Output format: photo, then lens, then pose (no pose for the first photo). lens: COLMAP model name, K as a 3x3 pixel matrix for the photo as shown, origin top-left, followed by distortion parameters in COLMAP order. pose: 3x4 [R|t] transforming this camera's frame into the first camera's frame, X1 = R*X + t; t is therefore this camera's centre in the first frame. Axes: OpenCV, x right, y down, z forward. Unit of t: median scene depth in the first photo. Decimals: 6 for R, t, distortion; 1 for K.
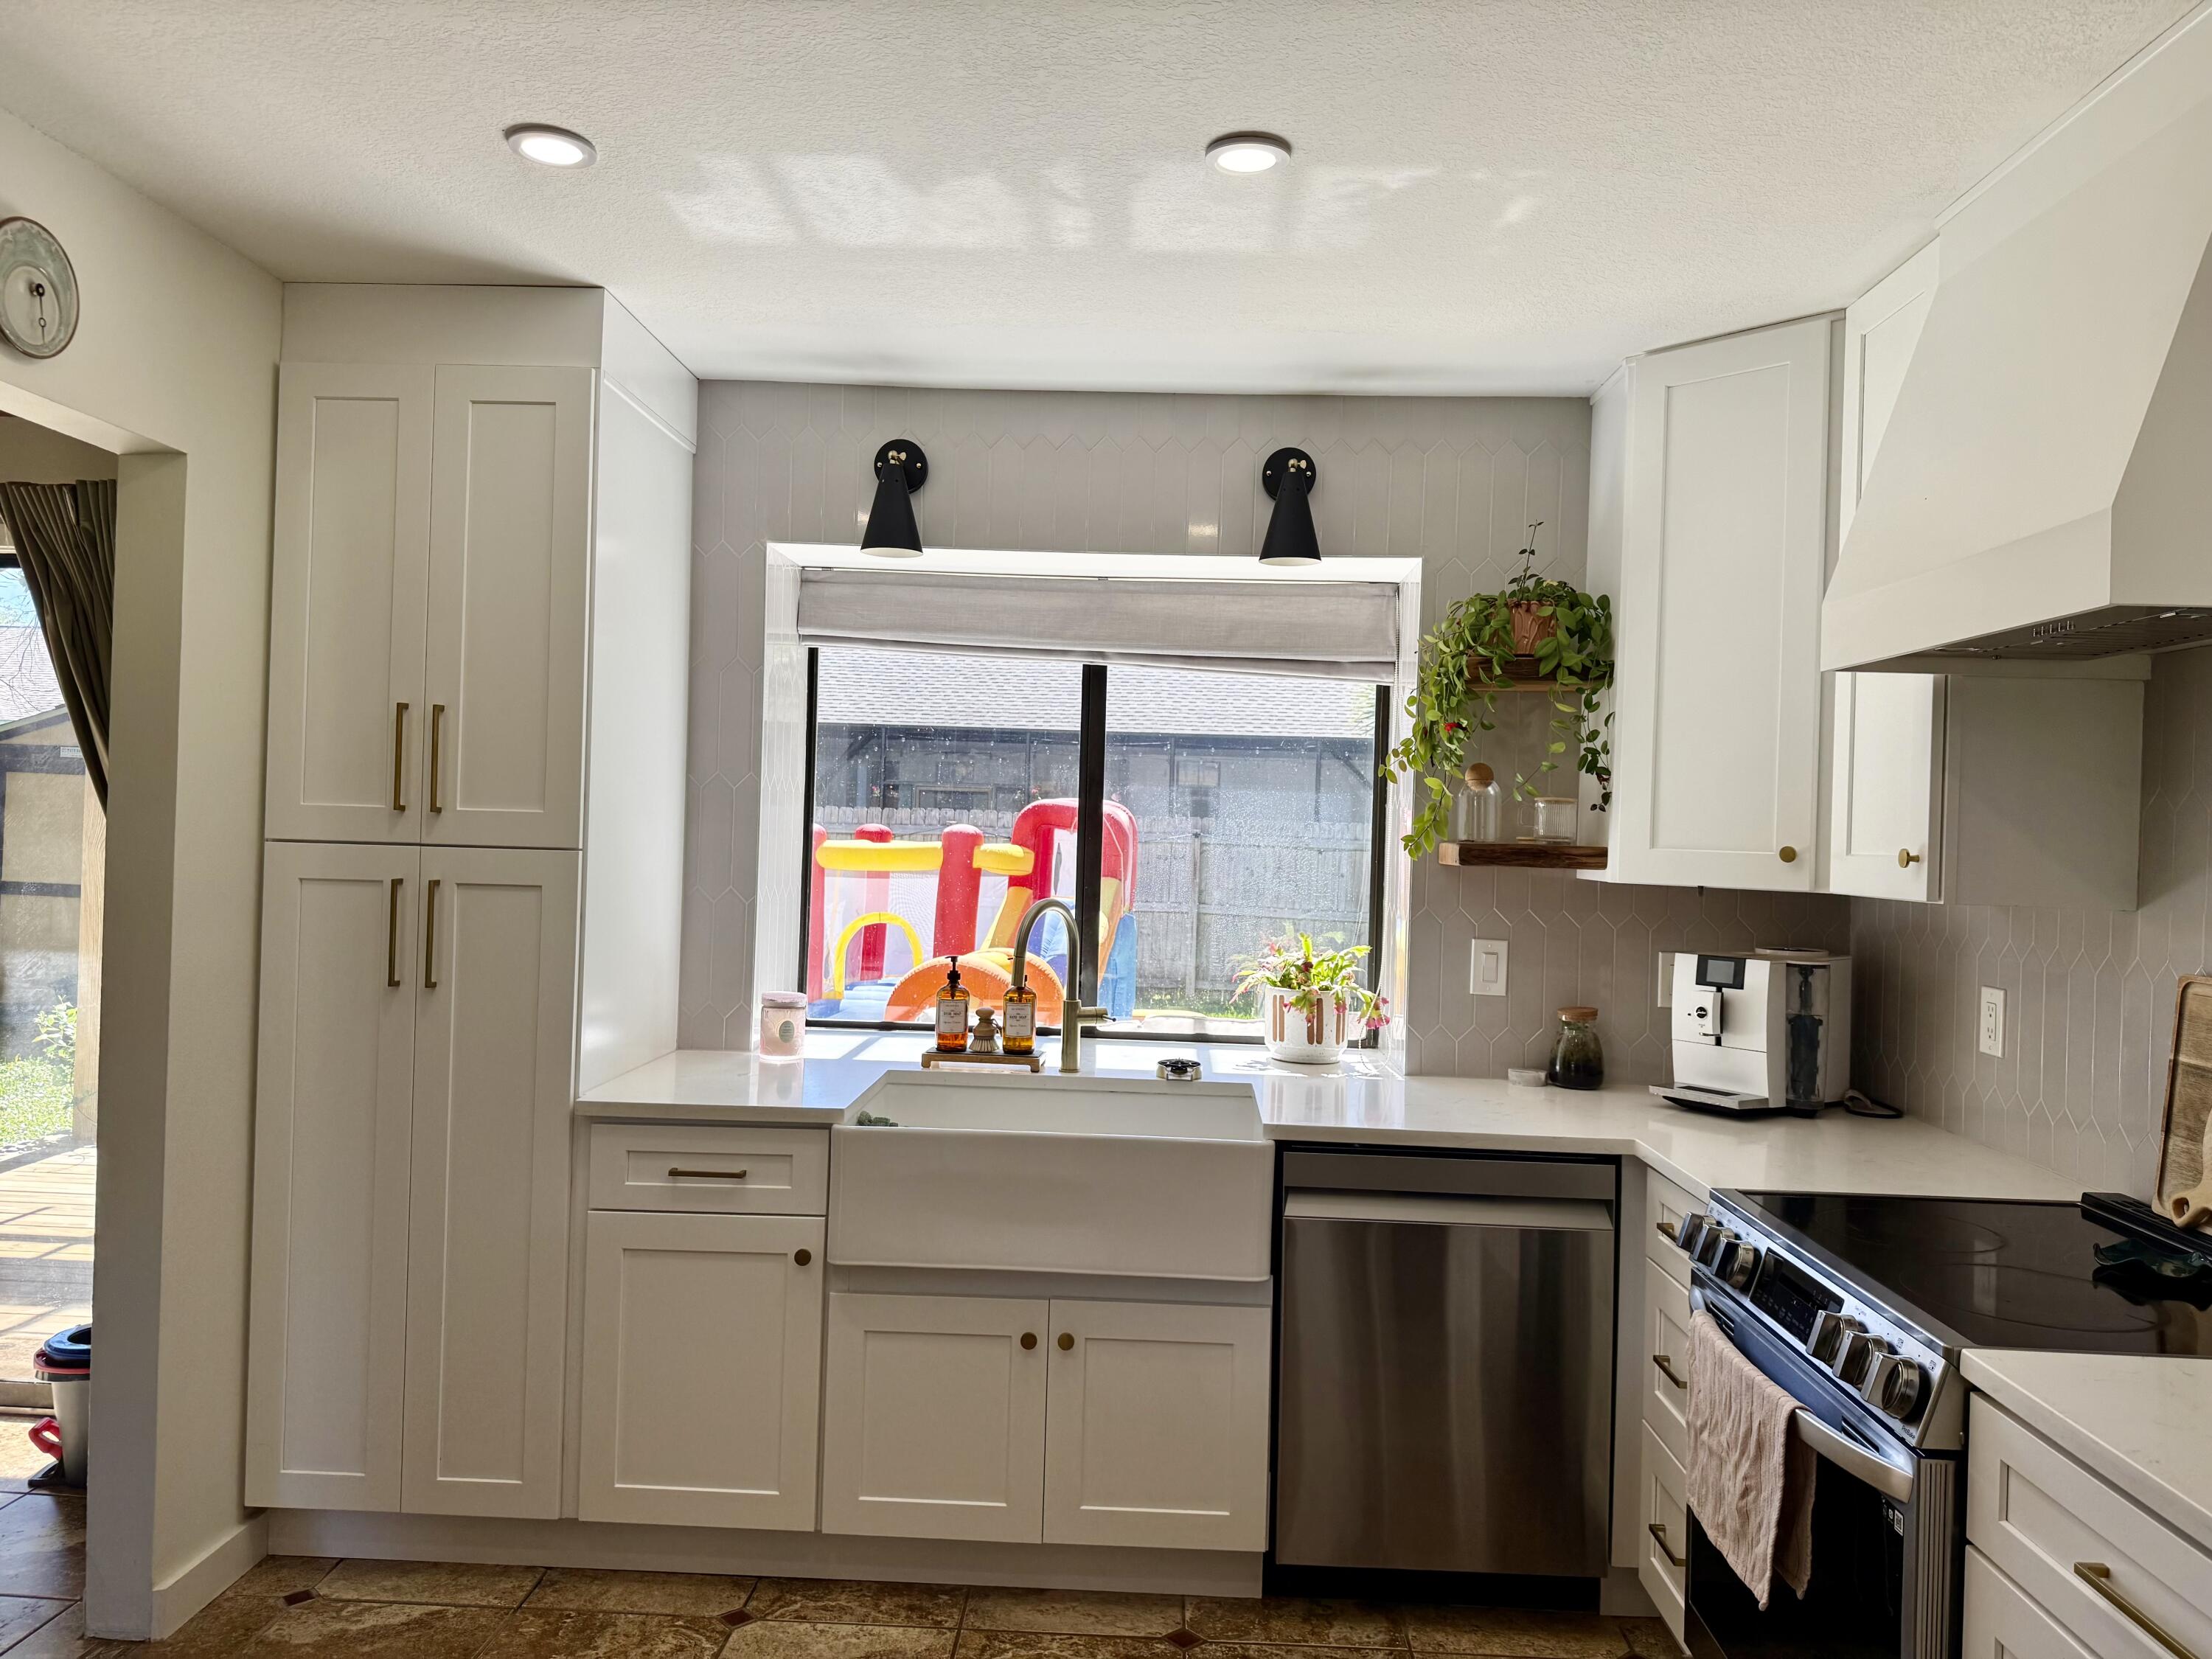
lens RADIAL K [[1540.8, 0, 1111.2], [0, 1540.8, 819.1], [0, 0, 1]] dist [0.052671, -0.072623]
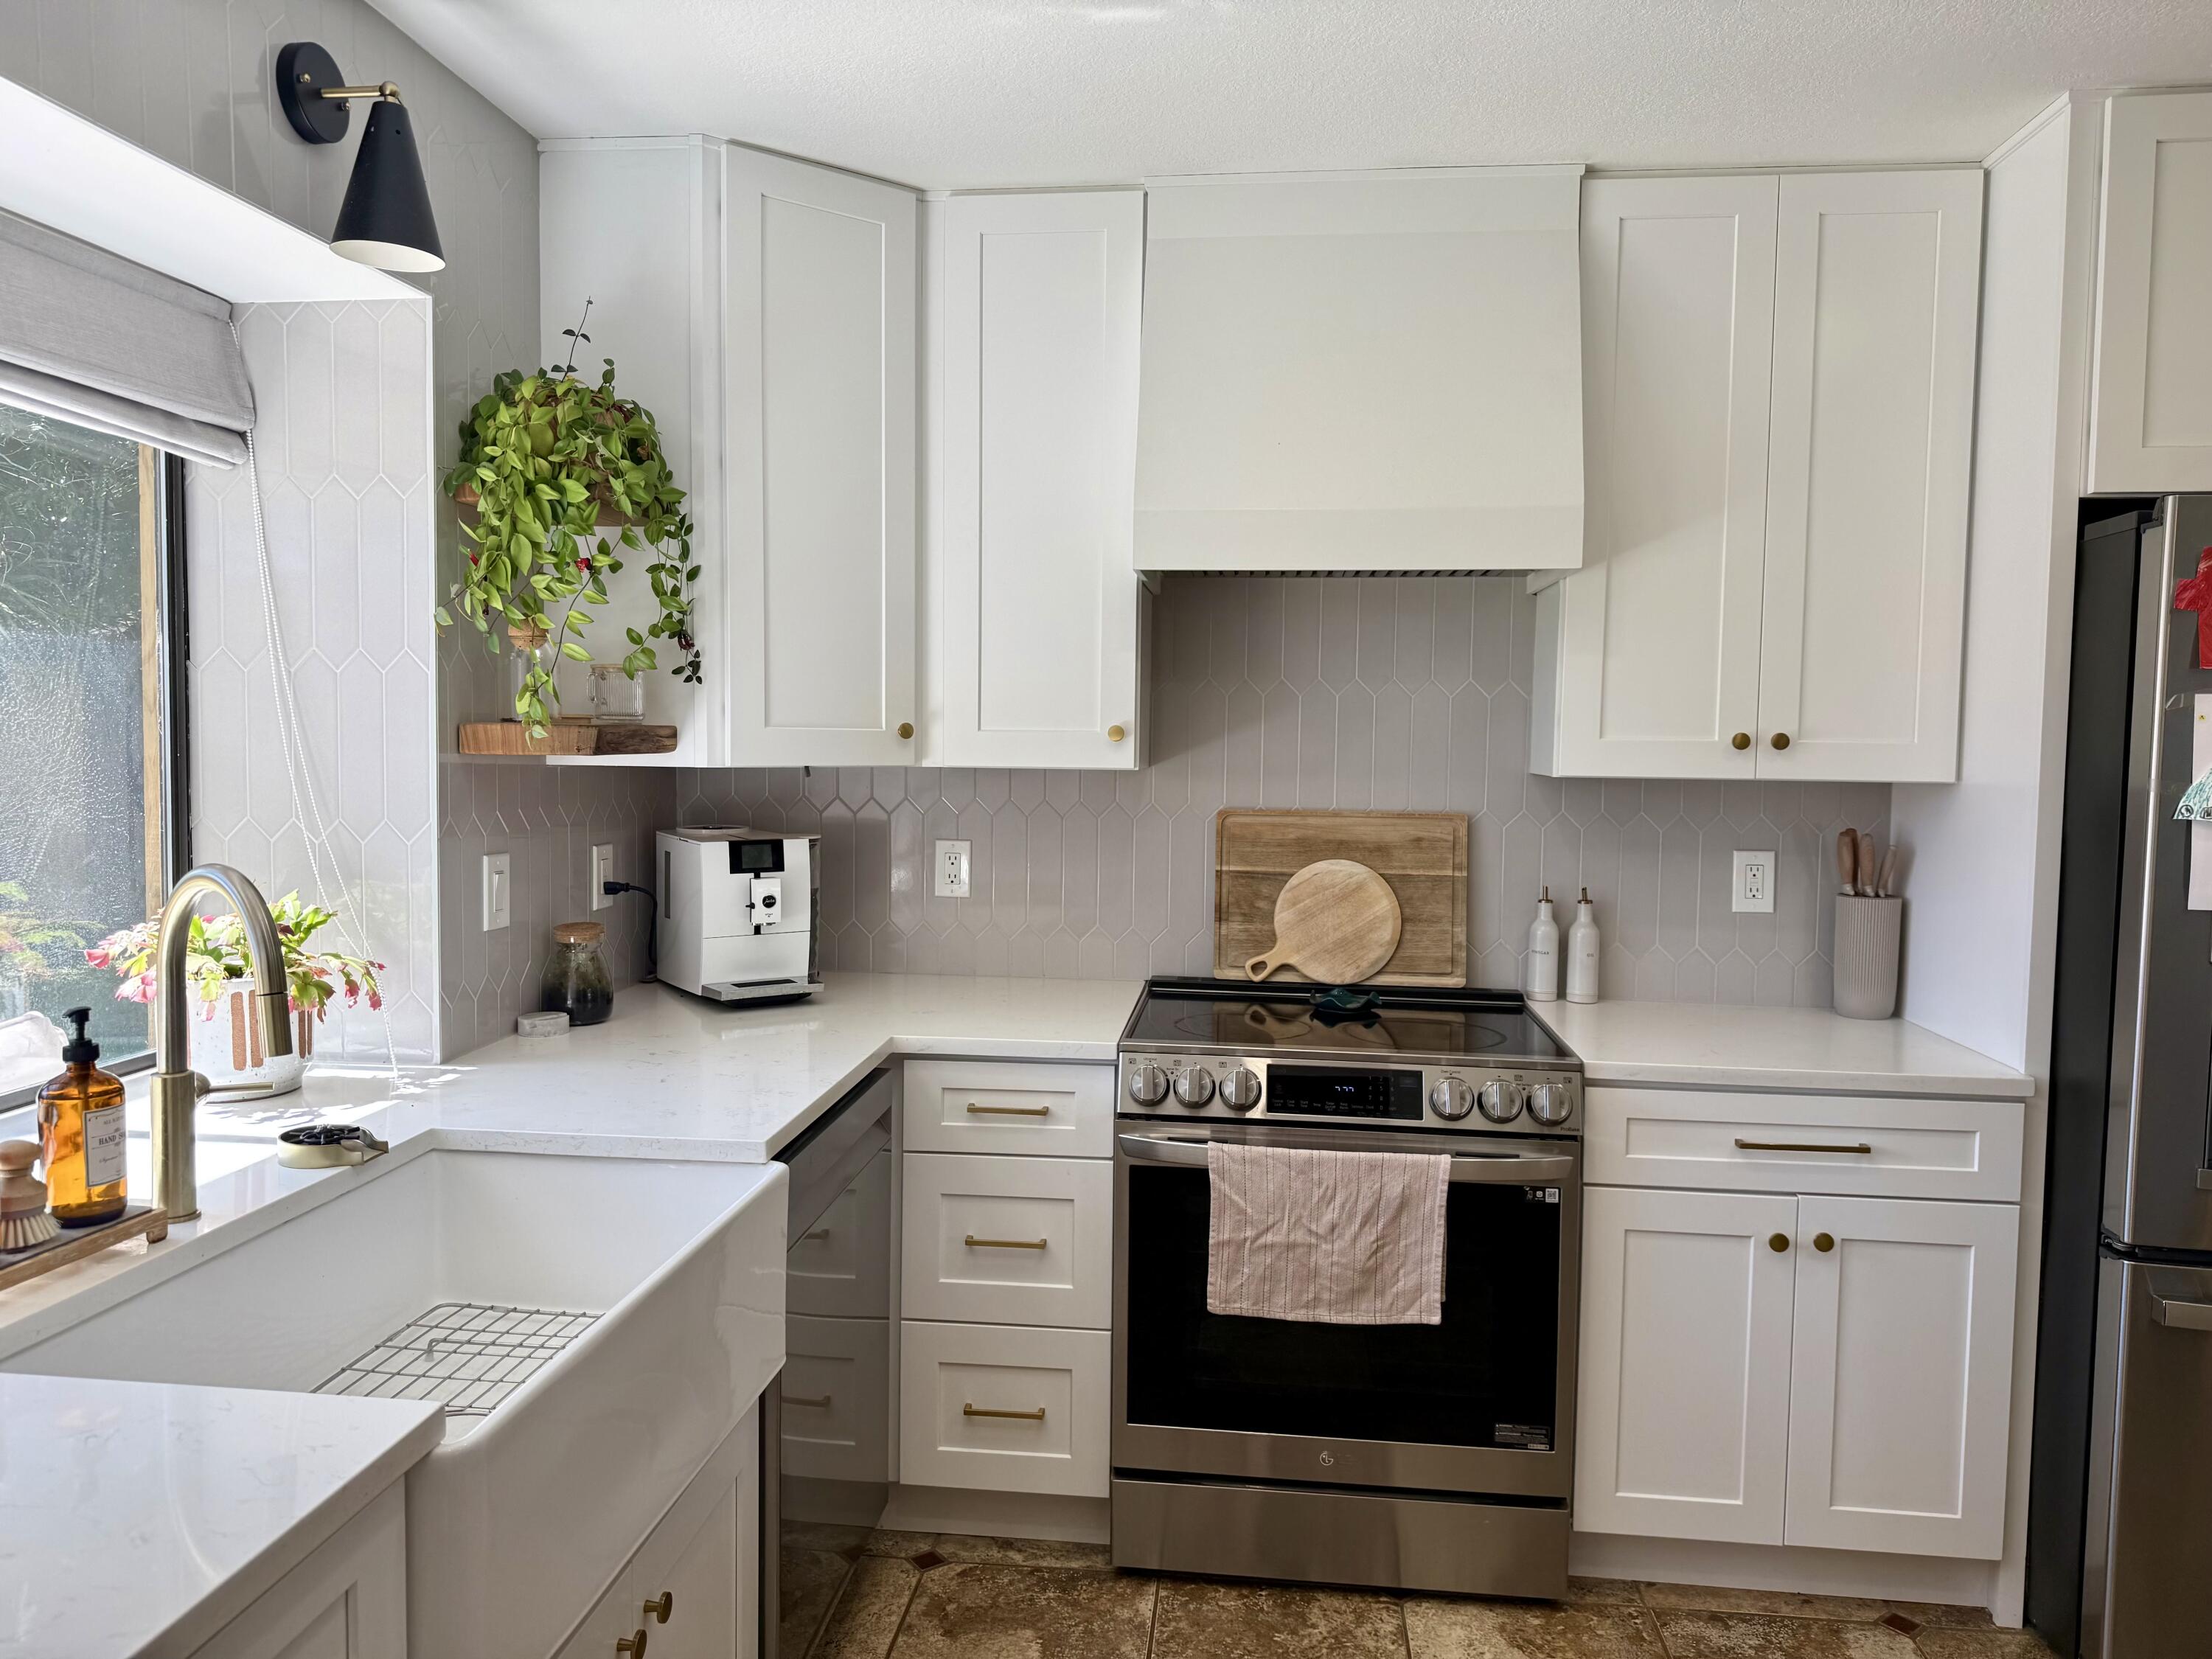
lens RADIAL K [[1540.8, 0, 1095.5], [0, 1540.8, 828.8], [0, 0, 1]] dist [0.052671, -0.072623]
pose [[0.080254, -0.092257, 0.992496, -0.500719], [-0.015234, 0.995478, 0.093766, -0.008310], [-0.996658, -0.022644, 0.078486, 0.706880]]
